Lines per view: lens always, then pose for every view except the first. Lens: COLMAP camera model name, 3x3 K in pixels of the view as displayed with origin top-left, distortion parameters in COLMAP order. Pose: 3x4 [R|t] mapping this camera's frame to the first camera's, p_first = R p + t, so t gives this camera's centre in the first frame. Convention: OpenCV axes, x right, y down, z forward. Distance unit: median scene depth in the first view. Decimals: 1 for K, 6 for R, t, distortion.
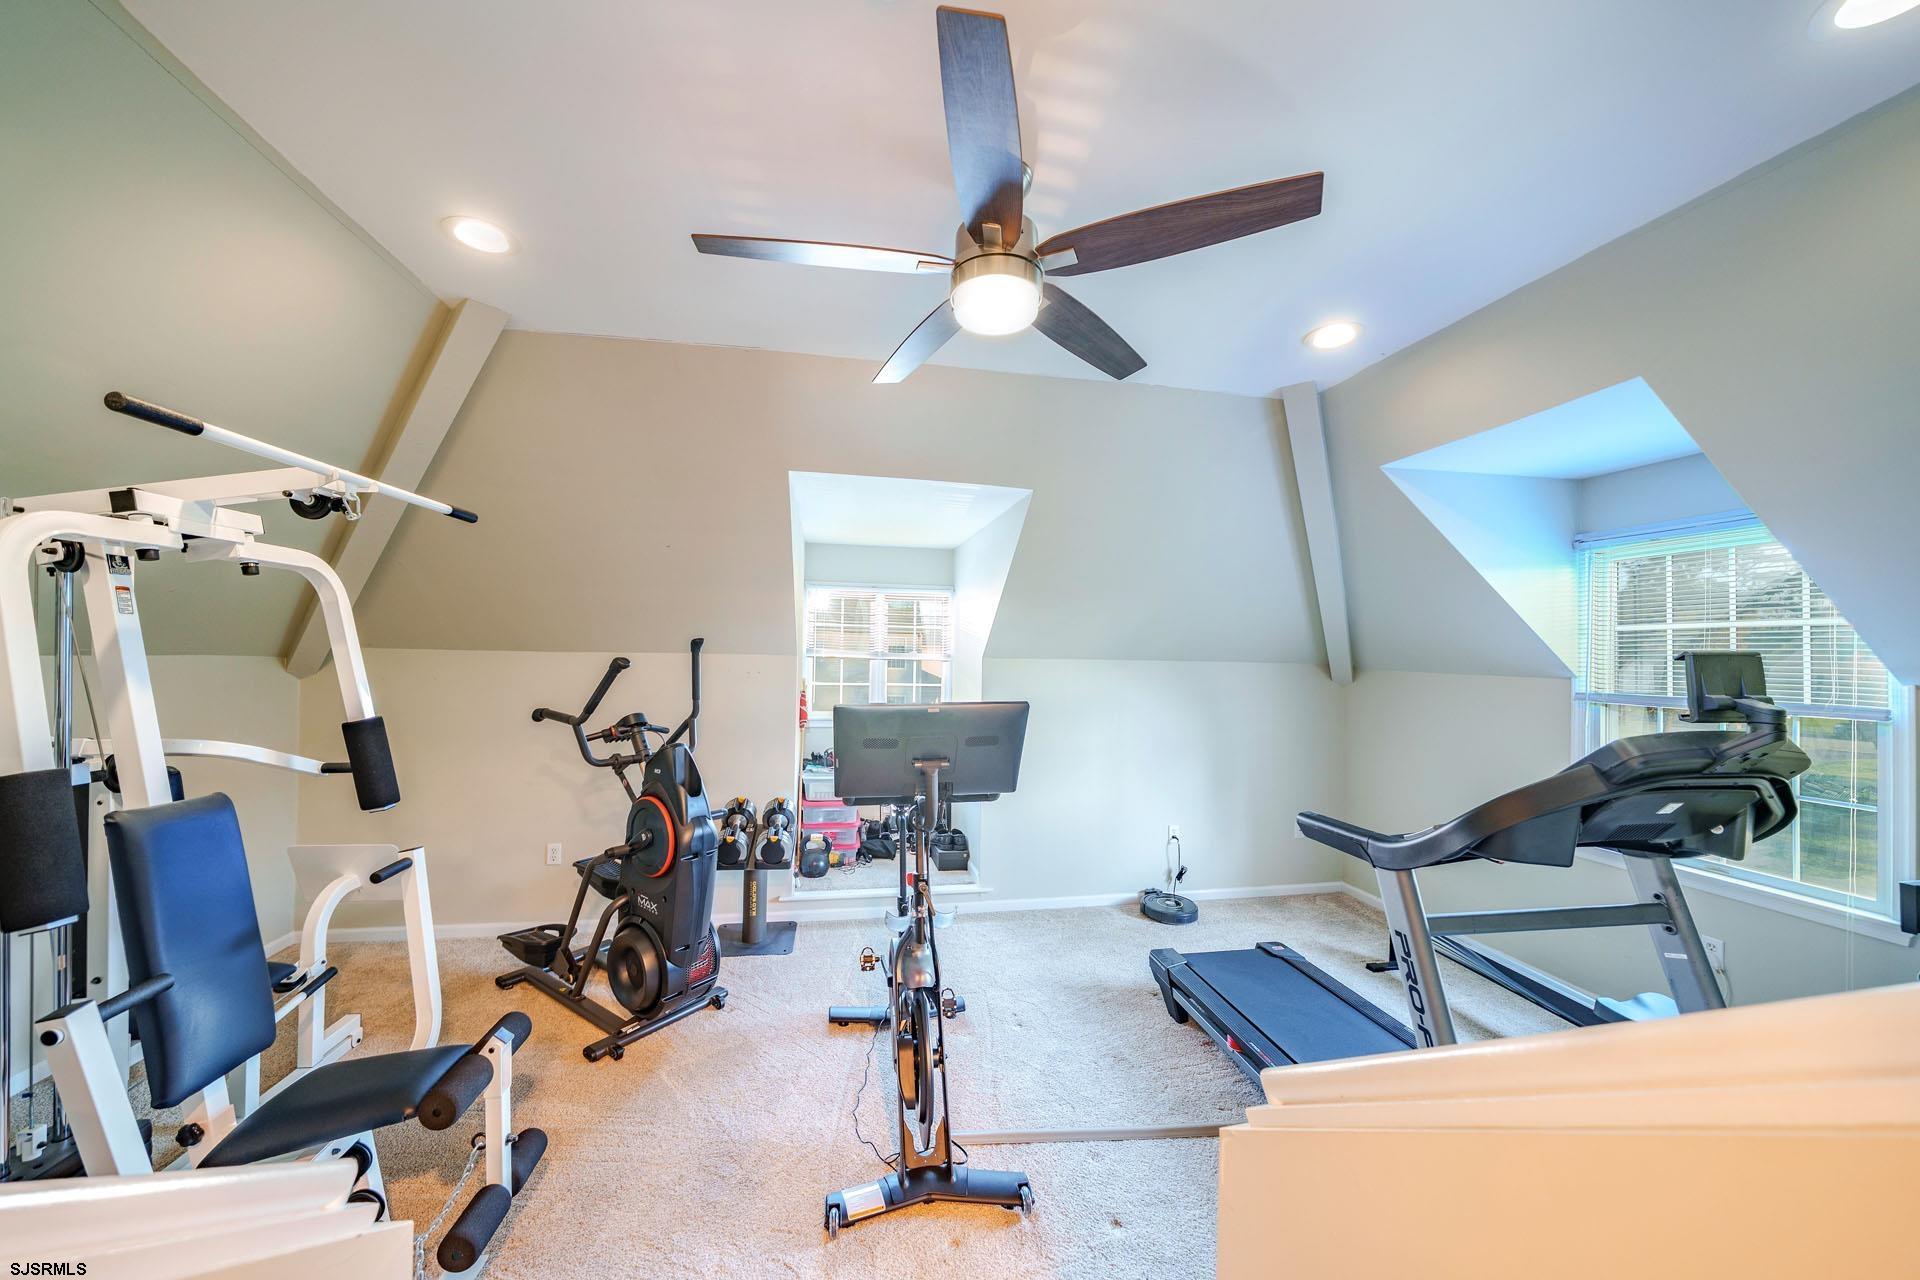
lens RADIAL K [[663.0, 0, 960.0], [0, 663.0, 640.0], [0, 0, 1]] dist [-0.001677, -0.000063]
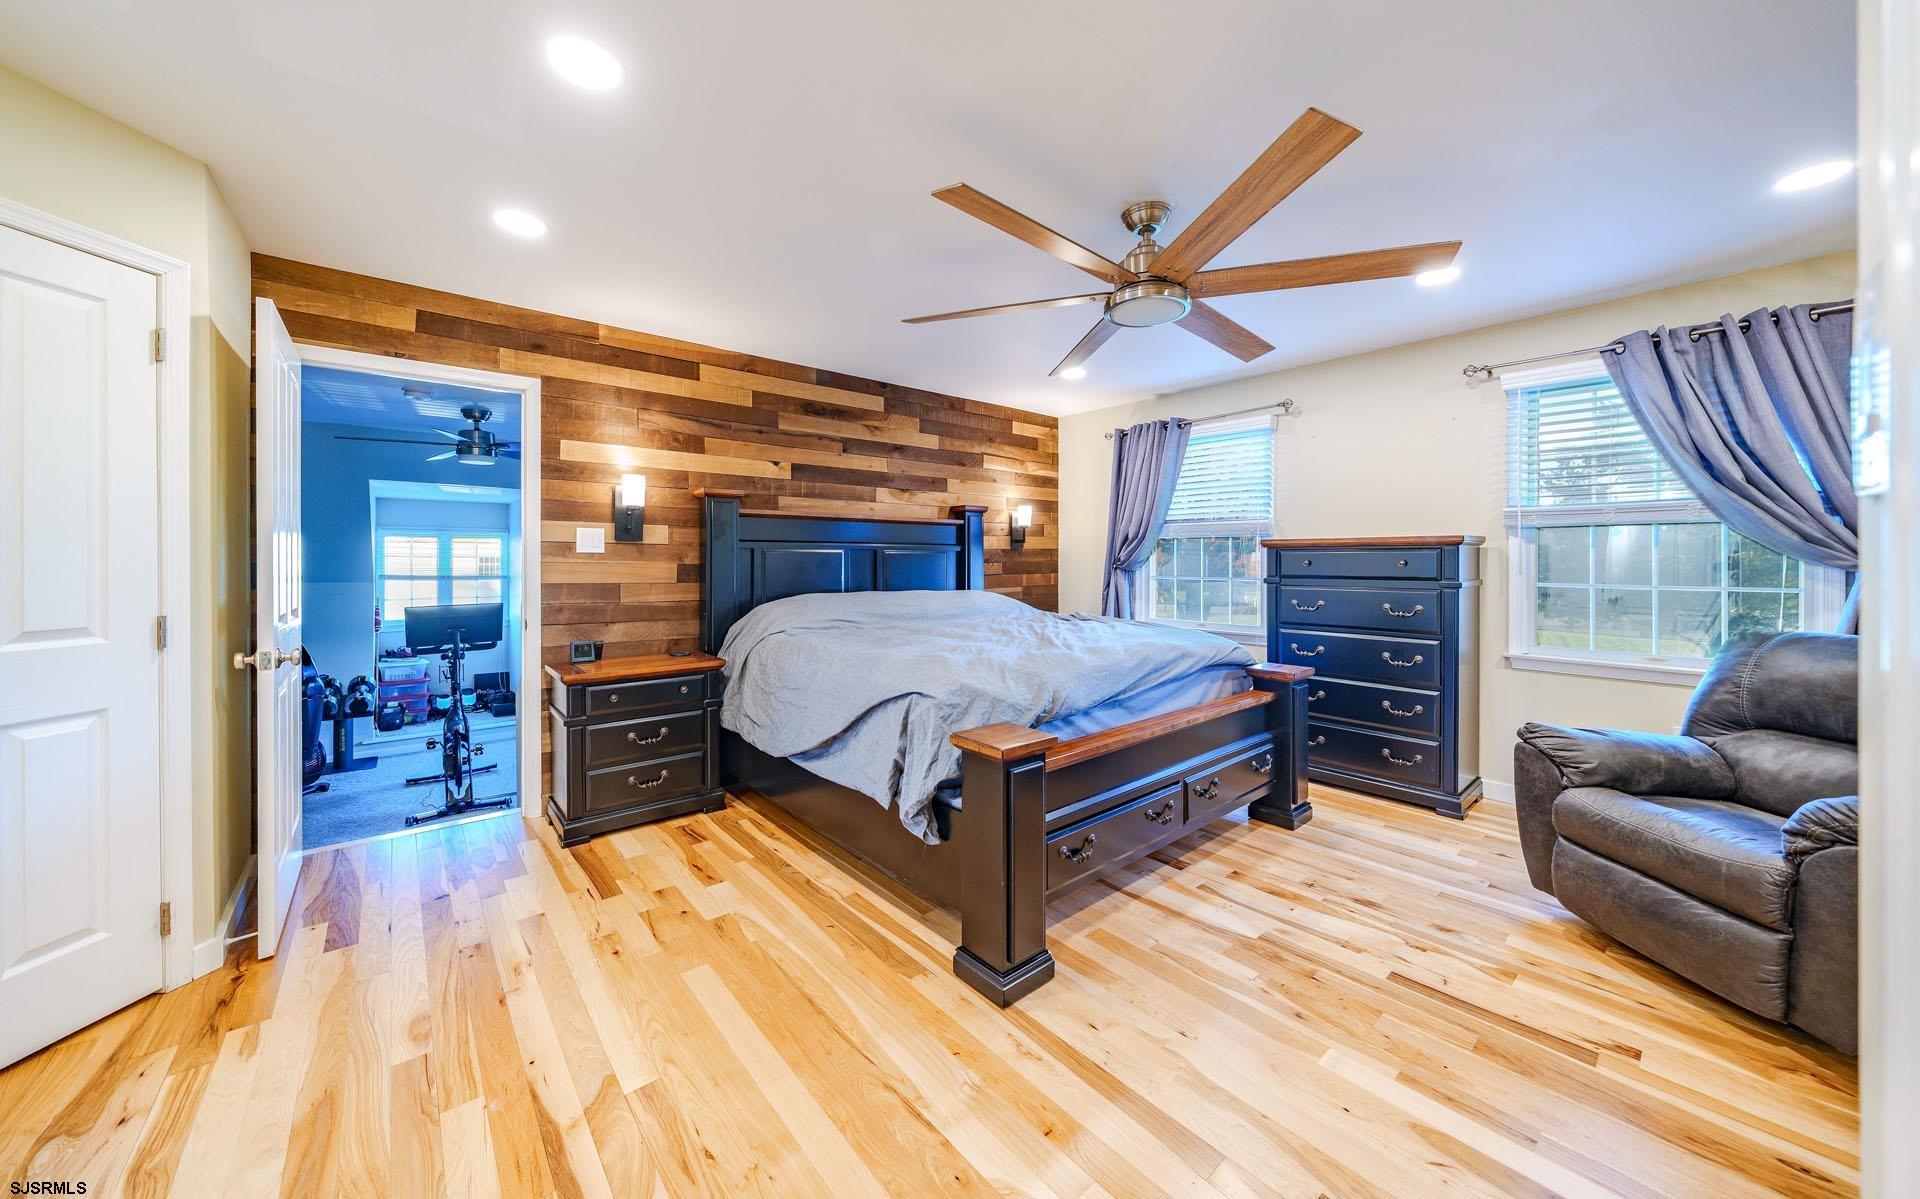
lens RADIAL K [[660.4, 0, 956.4], [0, 660.4, 557.0], [0, 0, 1]] dist [-0.000819, -0.000044]
pose [[0.873624, -0.012036, 0.486453, 0.194836], [-0.001096, 0.999643, 0.026701, -0.079985], [-0.486601, -0.023859, 0.873299, -1.017938]]
